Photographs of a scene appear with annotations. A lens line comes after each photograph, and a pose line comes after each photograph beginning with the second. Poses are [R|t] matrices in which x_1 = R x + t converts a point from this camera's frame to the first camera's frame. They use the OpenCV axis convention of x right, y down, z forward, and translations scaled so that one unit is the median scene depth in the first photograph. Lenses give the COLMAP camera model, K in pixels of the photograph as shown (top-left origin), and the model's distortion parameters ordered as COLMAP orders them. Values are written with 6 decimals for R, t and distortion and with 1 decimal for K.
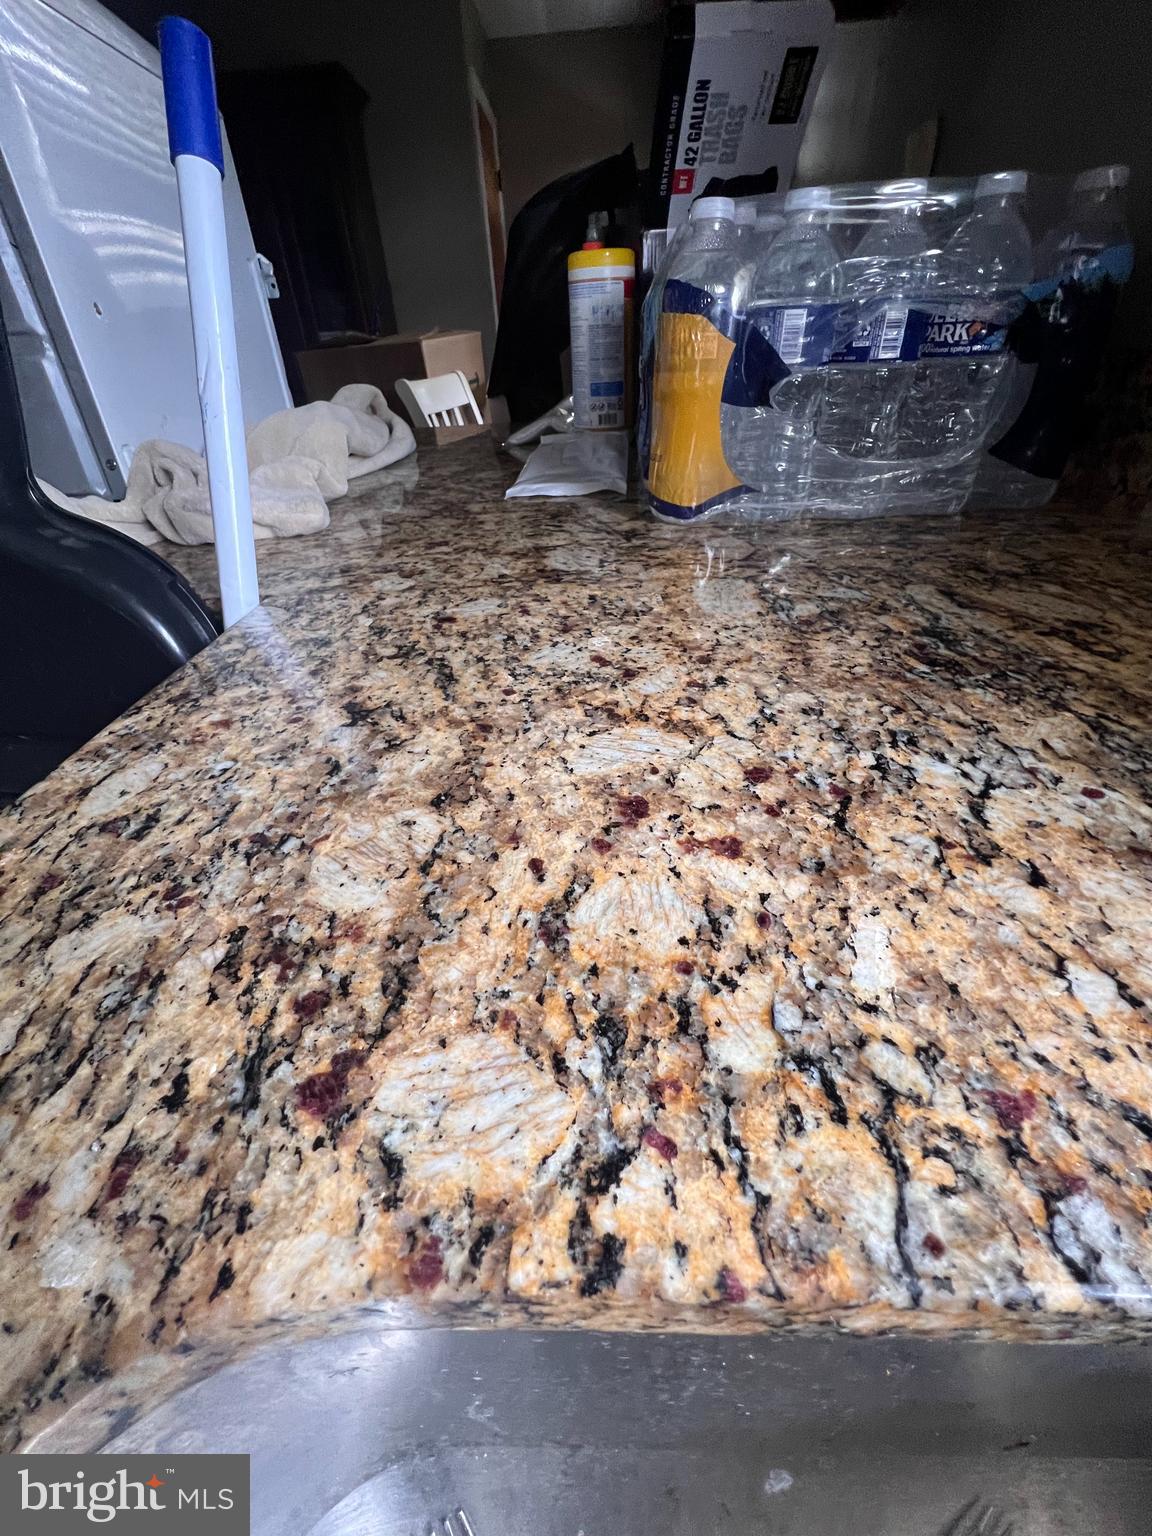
lens RADIAL K [[612.7, 0, 580.3], [0, 612.7, 763.3], [0, 0, 1]] dist [0.001124, -0.000752]
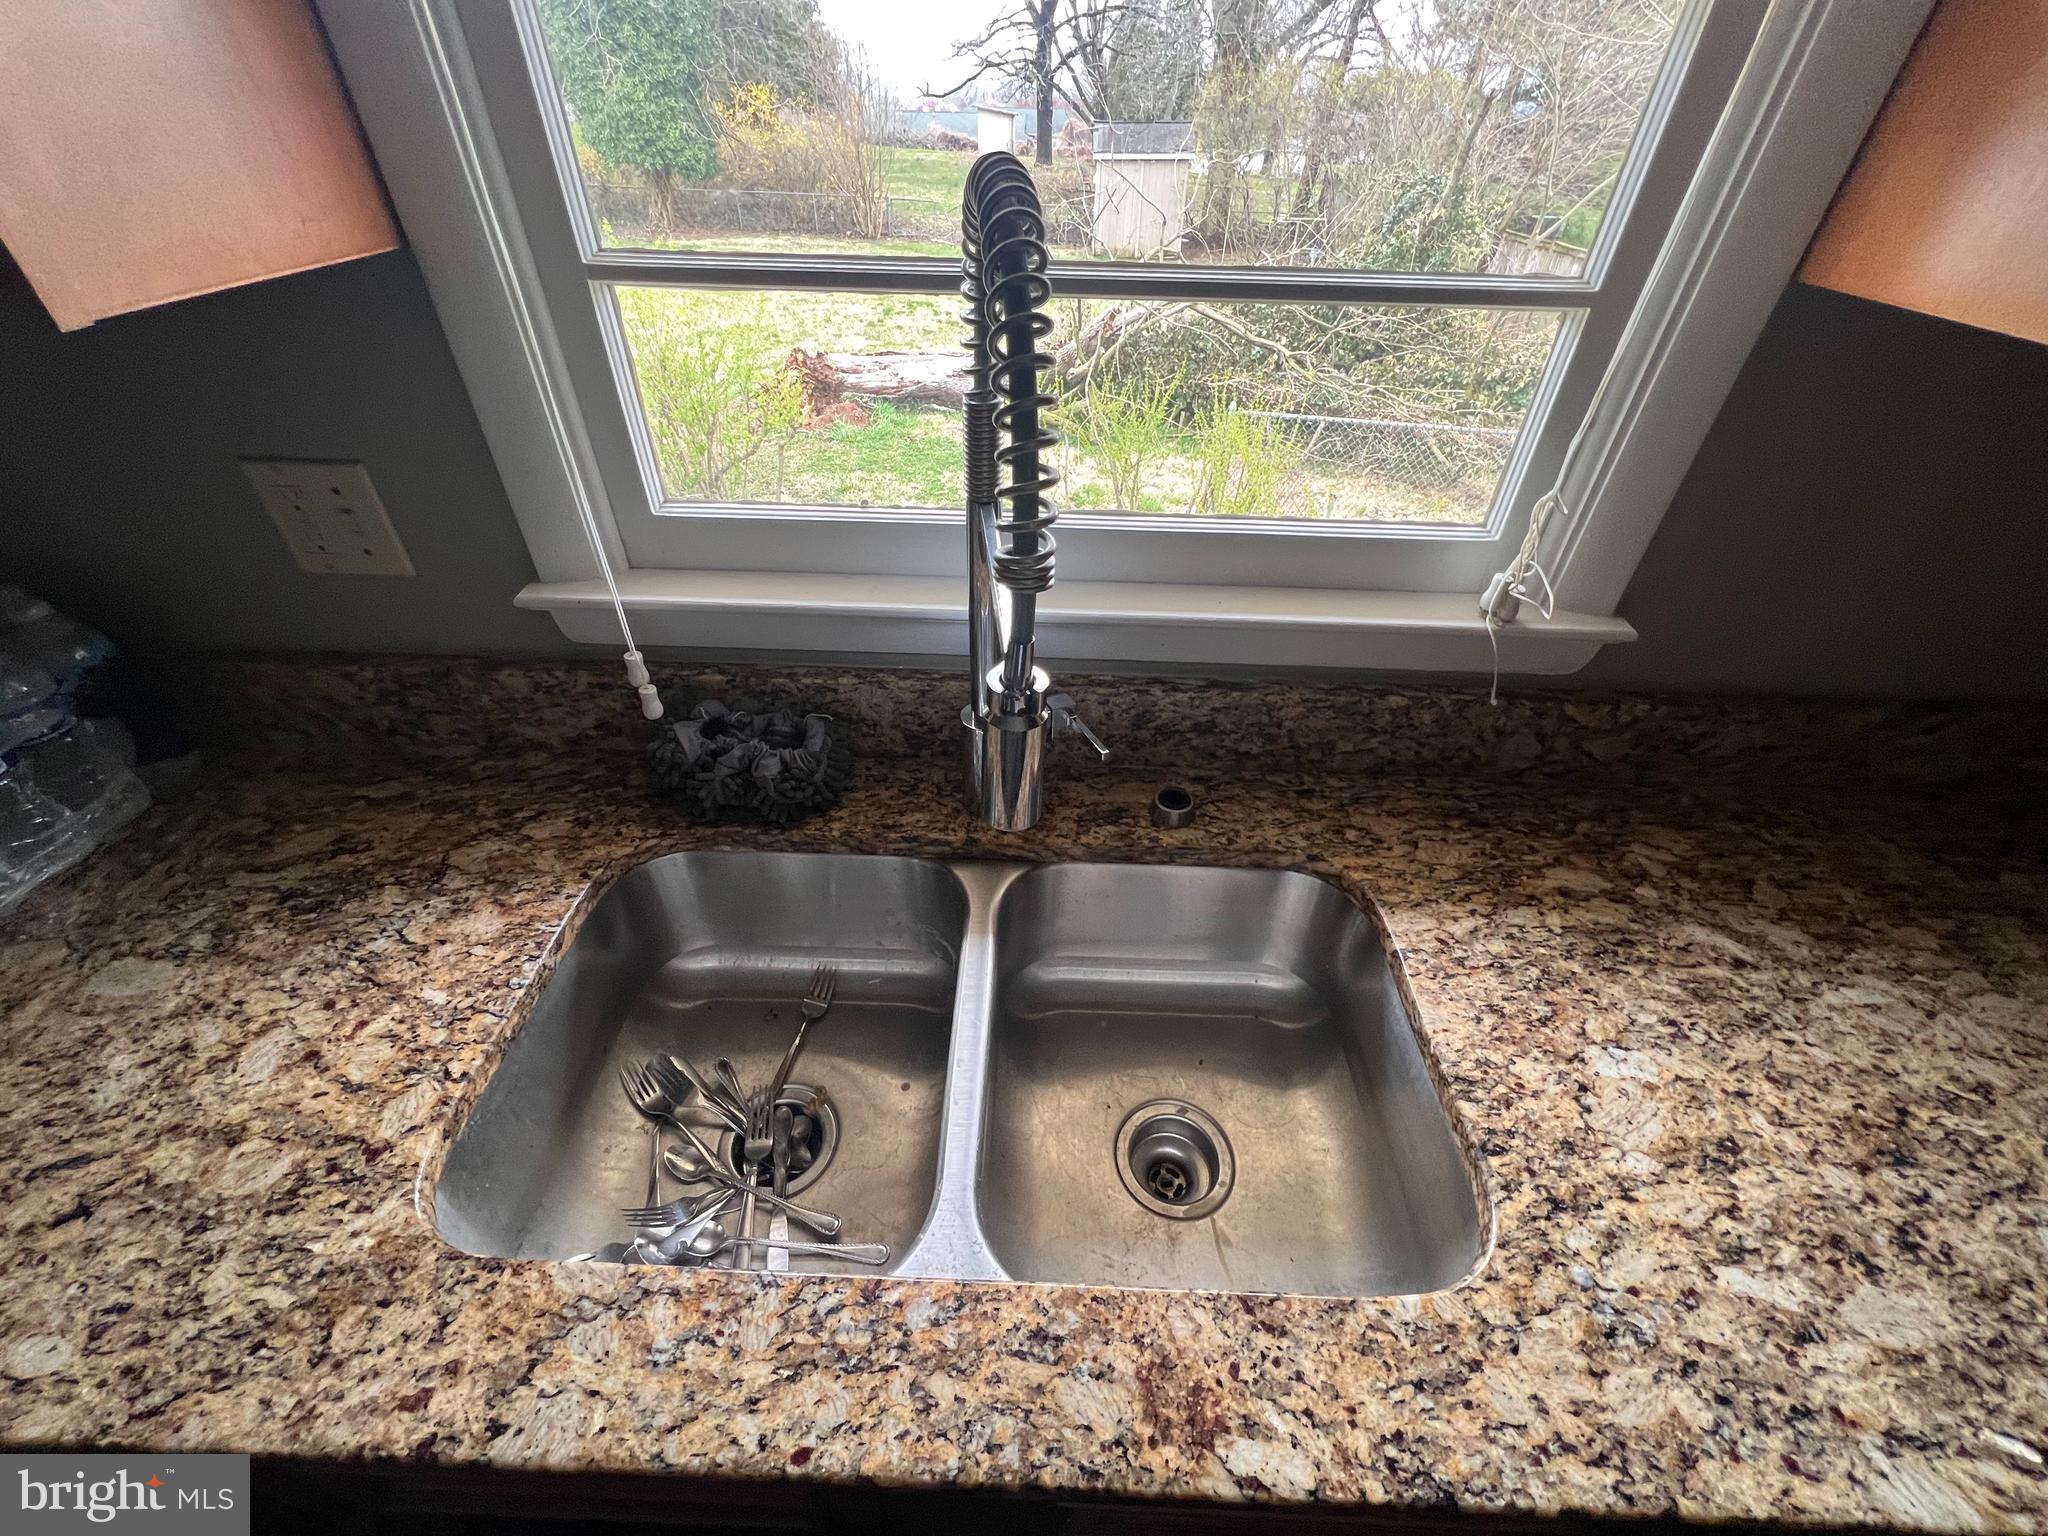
lens RADIAL K [[816.9, 0, 1014.4], [0, 816.9, 767.6], [0, 0, 1]] dist [0.001124, -0.000752]
pose [[0.004238, -0.578038, 0.815999, -1.889143], [0.555426, 0.679921, 0.478758, -0.705295], [-0.831555, 0.451198, 0.323939, -2.820866]]
